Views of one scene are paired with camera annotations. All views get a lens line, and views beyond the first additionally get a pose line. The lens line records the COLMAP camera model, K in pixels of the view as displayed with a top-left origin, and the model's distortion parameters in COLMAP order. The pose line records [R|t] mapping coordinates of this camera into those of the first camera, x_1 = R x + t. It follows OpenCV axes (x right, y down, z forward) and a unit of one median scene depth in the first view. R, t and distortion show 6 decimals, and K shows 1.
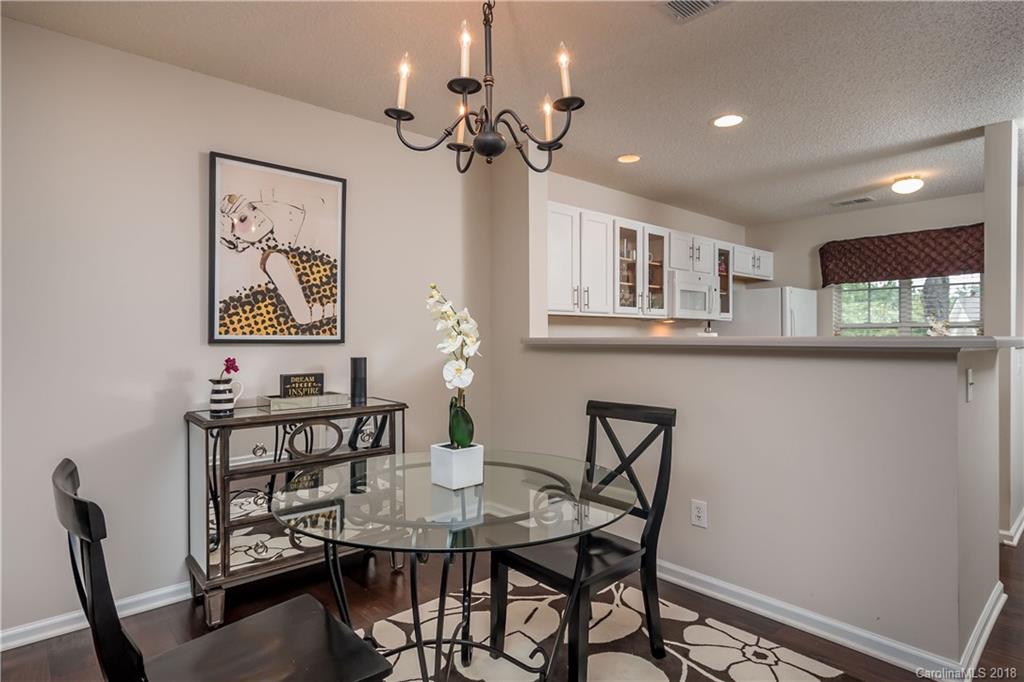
lens RADIAL K [[542.3, 0, 529.0], [0, 542.3, 336.0], [0, 0, 1]] dist [-0.002526, -0.000424]
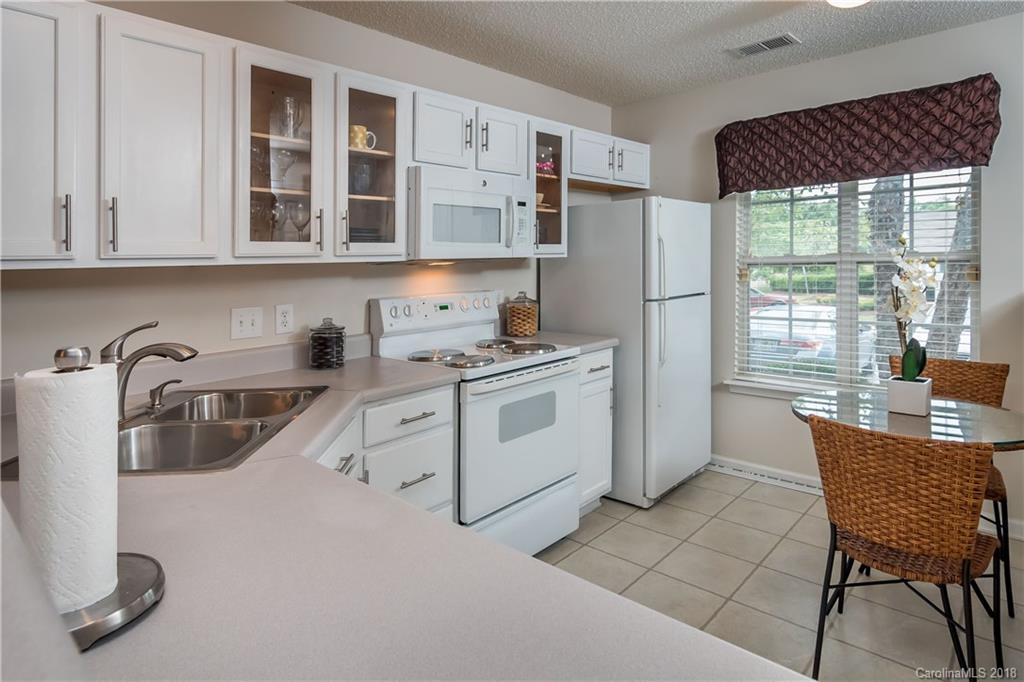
lens RADIAL K [[573.4, 0, 509.3], [0, 573.4, 294.2], [0, 0, 1]] dist [-0.002434, 0.000098]
pose [[0.996540, -0.029047, 0.077876, 0.276095], [0.024666, 0.998090, 0.056641, -0.025963], [-0.079373, -0.054524, 0.995353, 0.403485]]
